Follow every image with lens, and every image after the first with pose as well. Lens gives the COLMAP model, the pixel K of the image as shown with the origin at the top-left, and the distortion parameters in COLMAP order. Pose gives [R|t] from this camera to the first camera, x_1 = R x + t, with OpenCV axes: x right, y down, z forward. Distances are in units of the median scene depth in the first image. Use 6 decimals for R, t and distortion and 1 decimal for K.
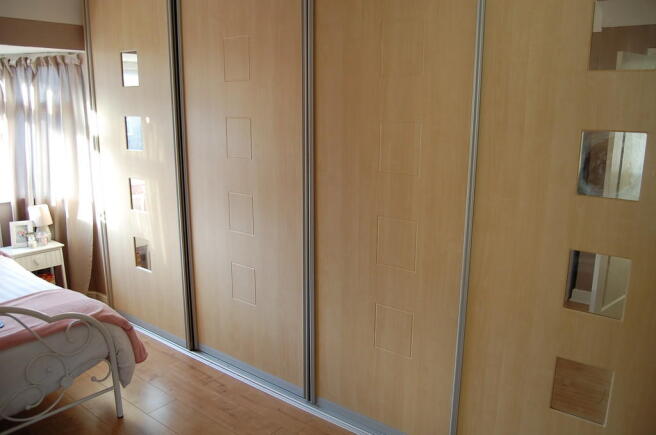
lens RADIAL K [[502.7, 0, 328.6], [0, 502.7, 217.7], [0, 0, 1]] dist [-0.088684, 0.027915]
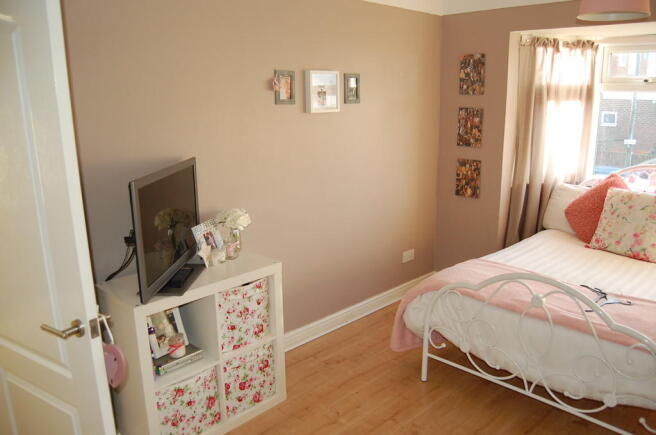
lens RADIAL K [[502.7, 0, 328.1], [0, 502.7, 218.5], [0, 0, 1]] dist [-0.088684, 0.027915]
pose [[-0.132299, 0.222552, -0.965902, 0.194287], [-0.194973, 0.949587, 0.245498, -0.058795], [0.971845, 0.220804, -0.082238, 0.302450]]
